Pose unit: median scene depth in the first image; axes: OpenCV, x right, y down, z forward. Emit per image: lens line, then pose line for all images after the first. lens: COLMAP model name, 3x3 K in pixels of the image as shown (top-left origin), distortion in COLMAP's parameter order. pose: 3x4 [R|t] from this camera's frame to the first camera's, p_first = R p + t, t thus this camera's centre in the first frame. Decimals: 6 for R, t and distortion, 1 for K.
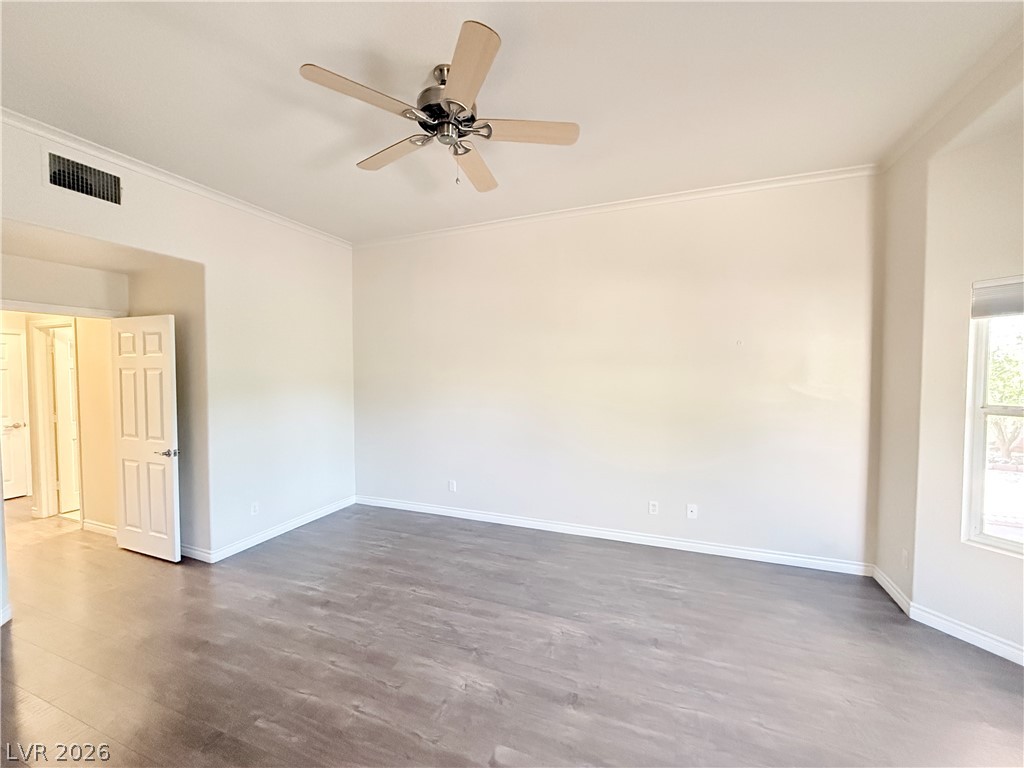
lens RADIAL K [[409.5, 0, 510.4], [0, 409.5, 385.1], [0, 0, 1]] dist [-0.001175, 0.000296]
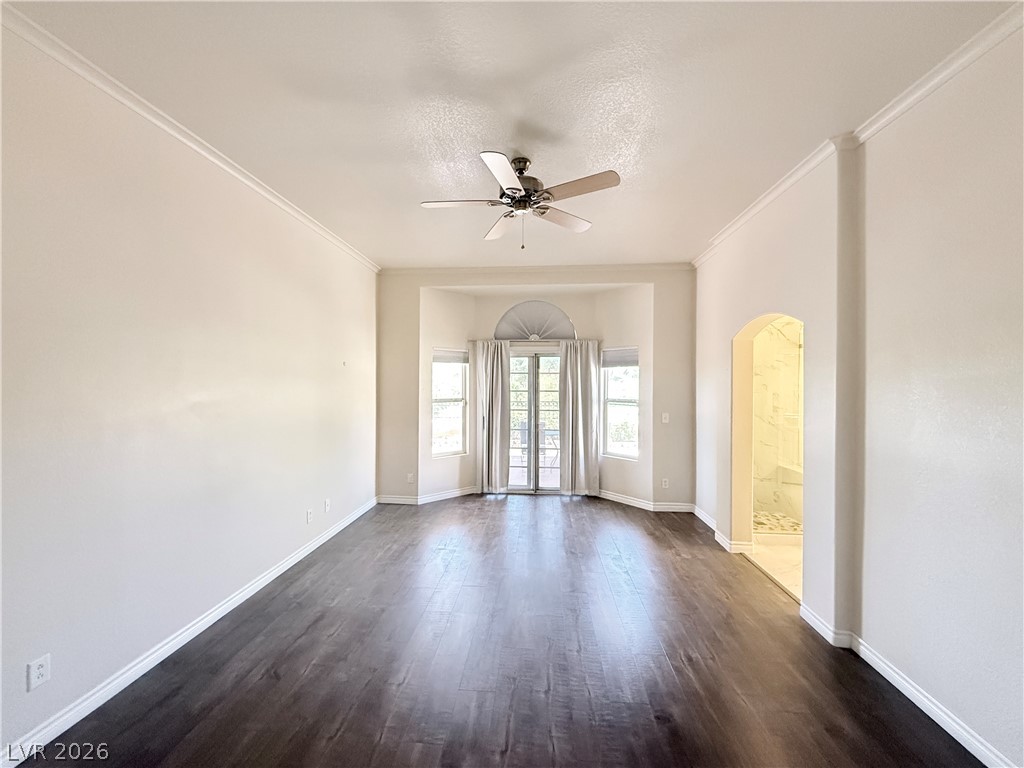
lens RADIAL K [[409.5, 0, 511.9], [0, 409.5, 385.6], [0, 0, 1]] dist [-0.001175, 0.000296]
pose [[-0.297518, -0.000440, 0.954716, -0.944190], [0.029534, 0.999517, 0.009665, -0.029584], [-0.954259, 0.031072, -0.297361, 0.963177]]
